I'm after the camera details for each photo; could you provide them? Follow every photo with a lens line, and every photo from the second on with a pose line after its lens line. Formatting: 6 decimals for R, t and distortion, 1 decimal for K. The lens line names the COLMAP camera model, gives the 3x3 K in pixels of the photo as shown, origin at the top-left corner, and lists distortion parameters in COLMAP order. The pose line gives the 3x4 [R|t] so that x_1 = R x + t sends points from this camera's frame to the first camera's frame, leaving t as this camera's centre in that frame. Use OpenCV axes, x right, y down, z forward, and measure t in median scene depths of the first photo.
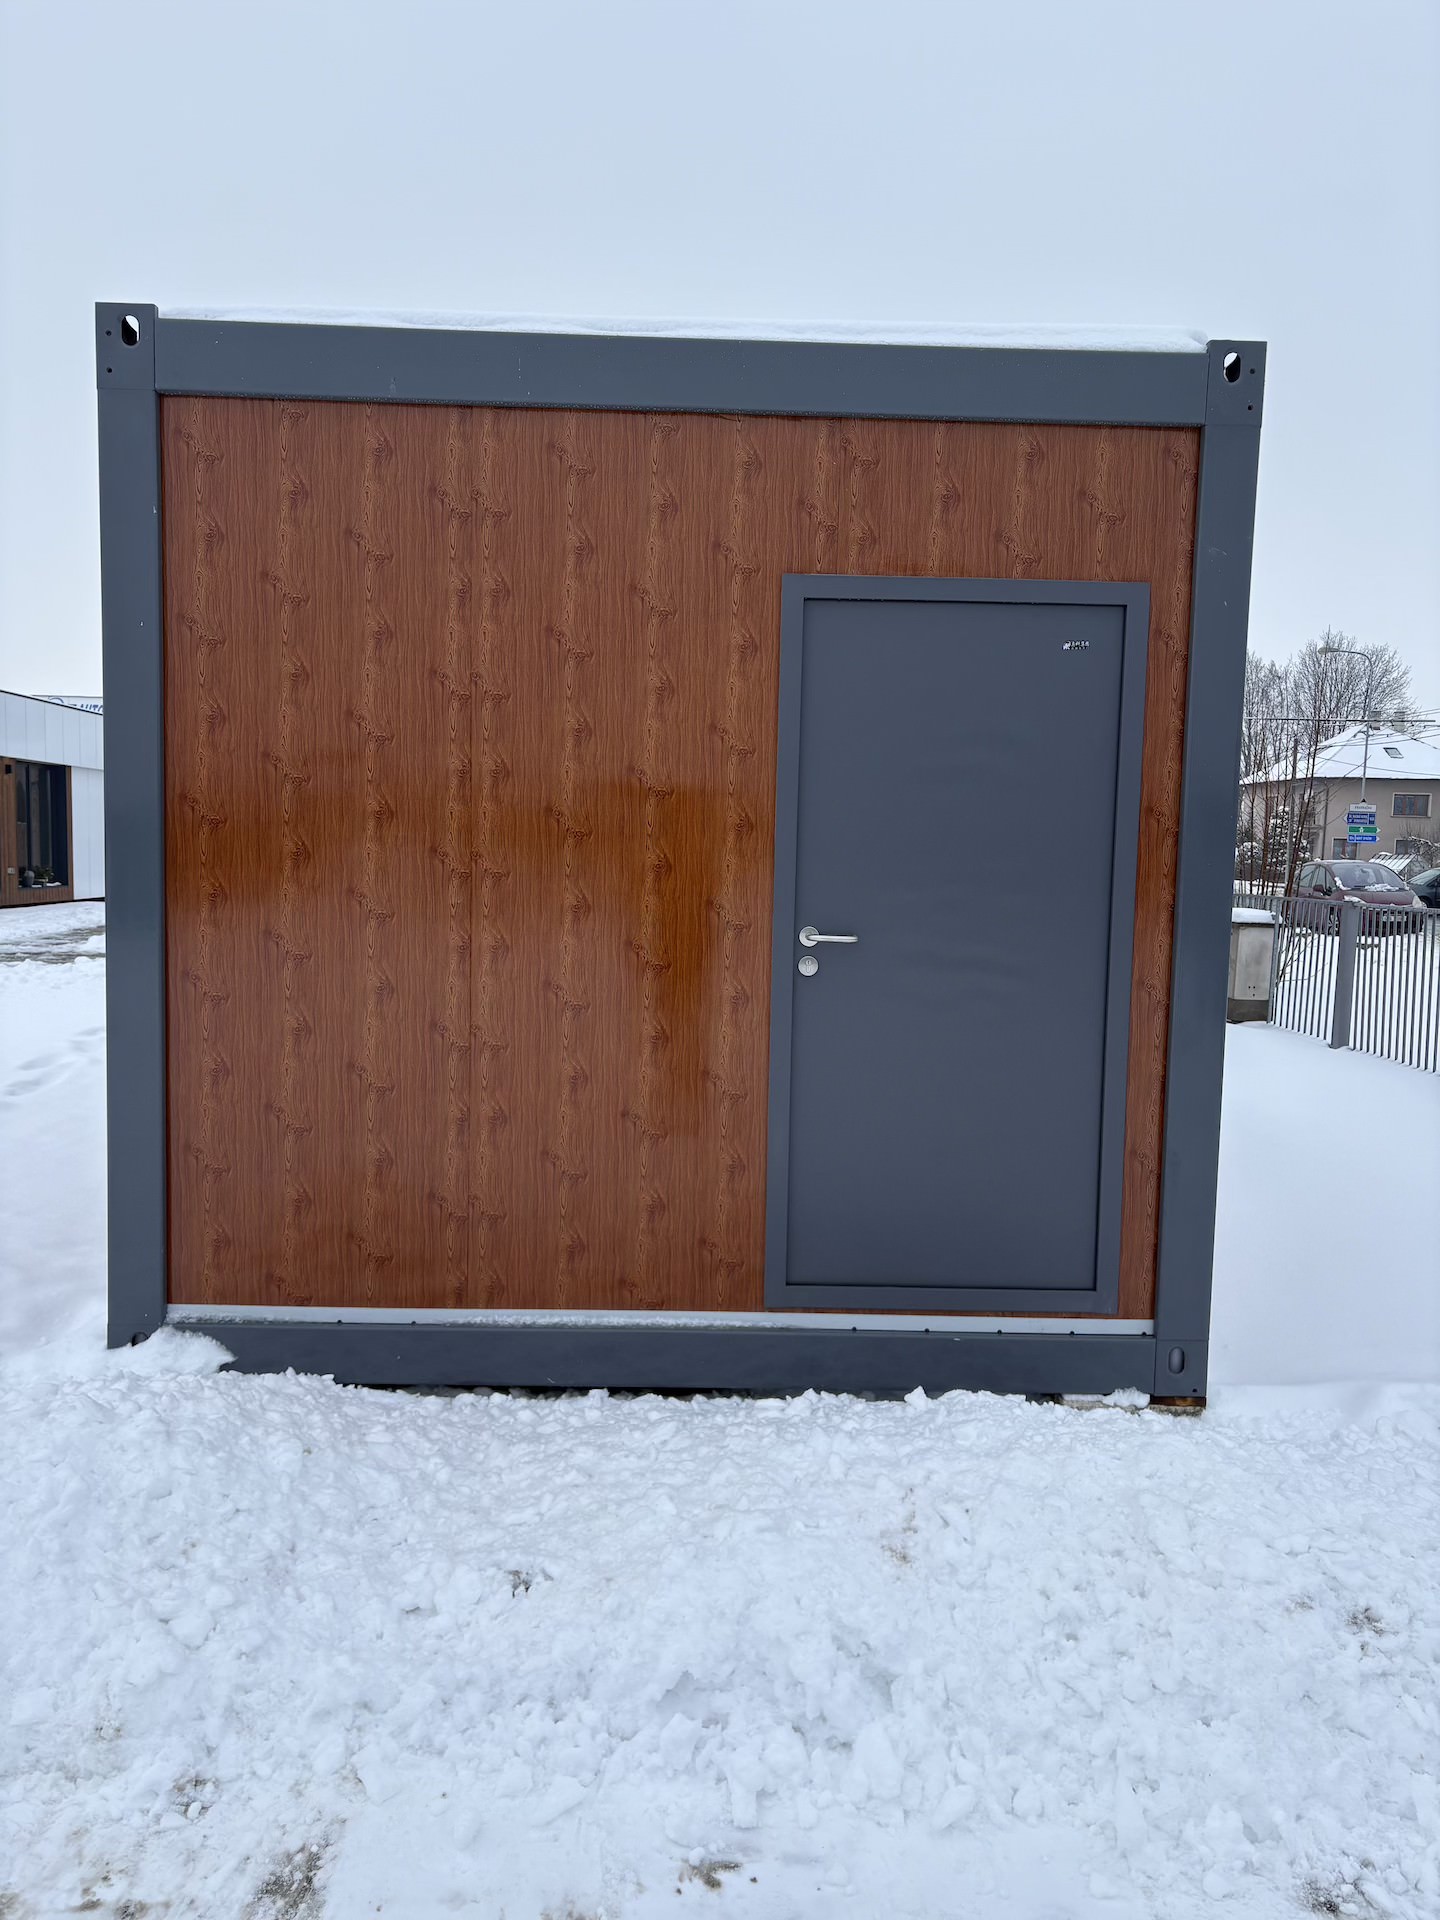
lens RADIAL K [[1448.7, 0, 750.2], [0, 1448.7, 958.8], [0, 0, 1]] dist [0.008422, 0.001376]
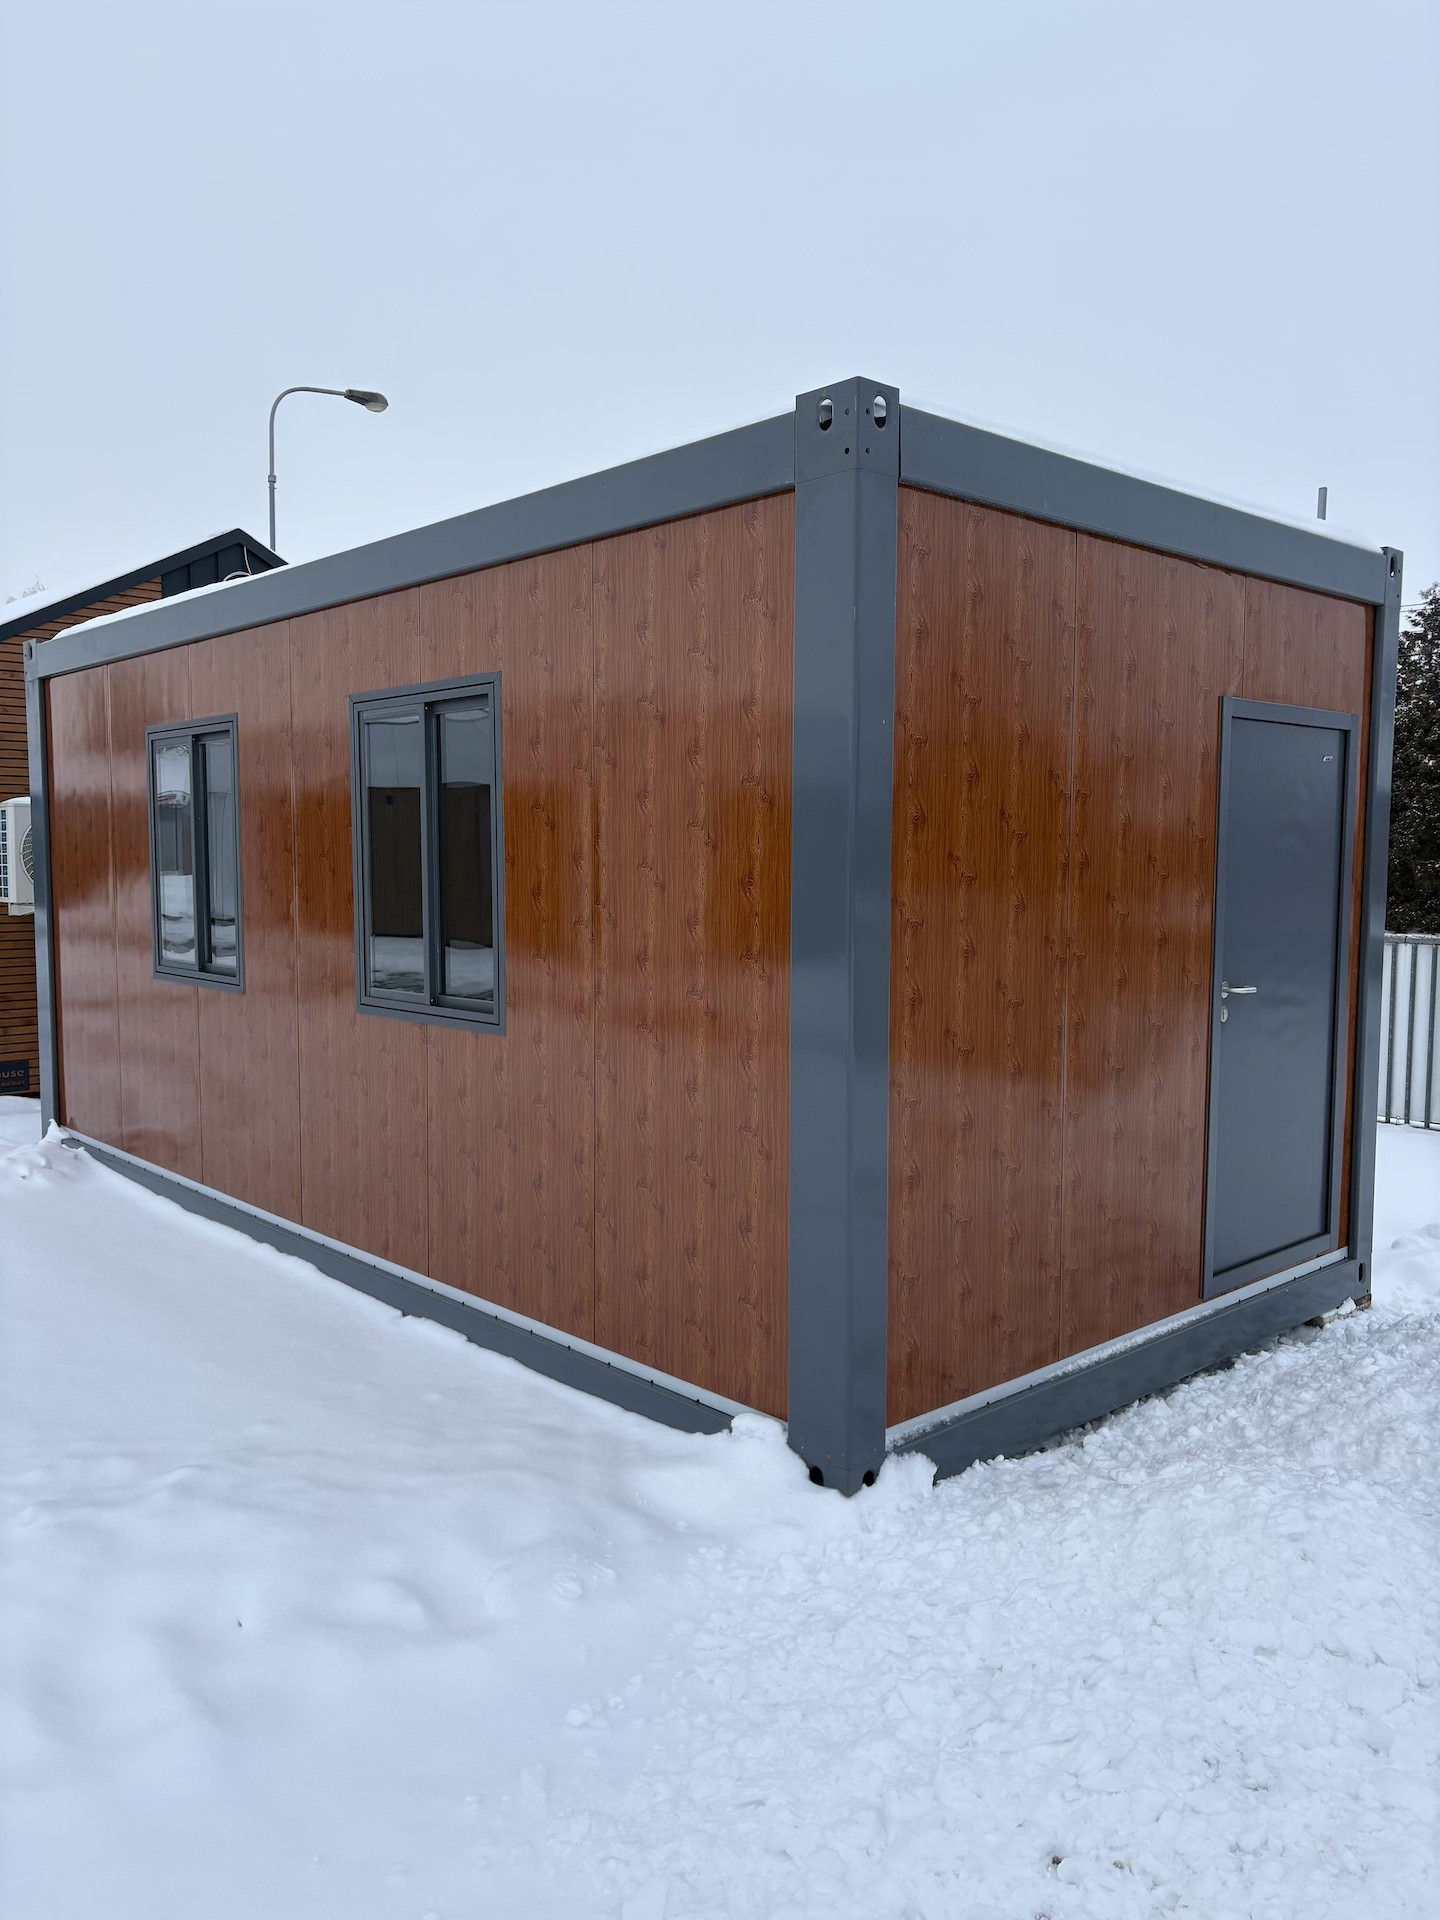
lens RADIAL K [[1482.3, 0, 722.7], [0, 1482.3, 984.1], [0, 0, 1]] dist [0.001486, 0.000360]
pose [[0.756311, -0.084076, 0.648787, -1.091921], [0.078276, 0.996213, 0.037850, -0.100488], [-0.649512, 0.022158, 0.760028, 0.323645]]
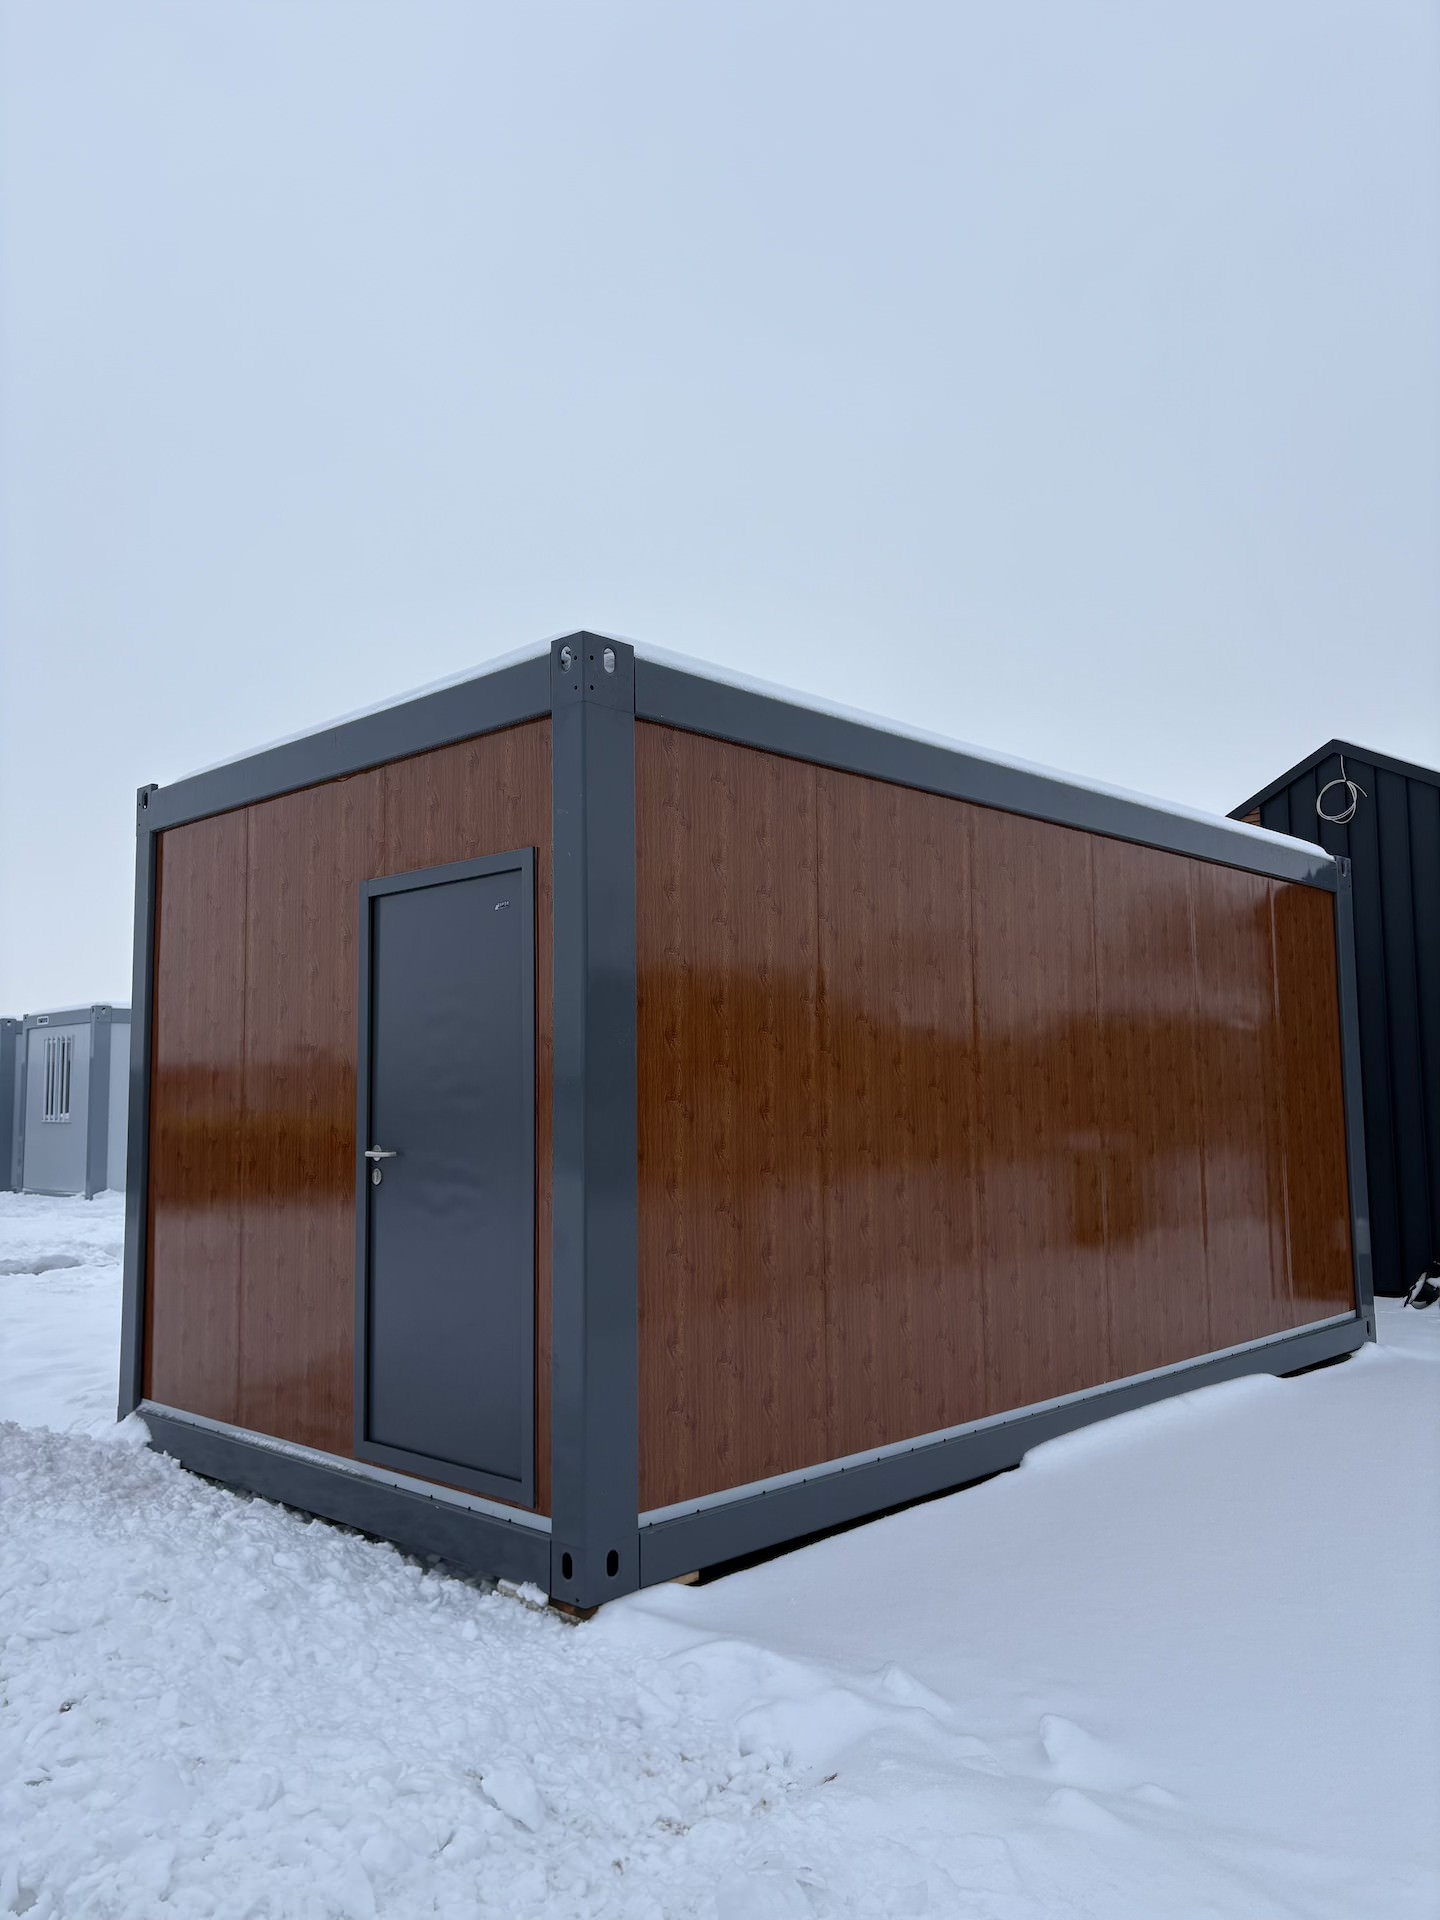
lens RADIAL K [[1448.7, 0, 750.2], [0, 1448.7, 958.8], [0, 0, 1]] dist [0.008422, 0.001376]
pose [[0.710167, -0.100439, -0.696832, 1.183822], [-0.032955, 0.983944, -0.175407, 0.029308], [0.703262, 0.147532, 0.695455, 0.317299]]
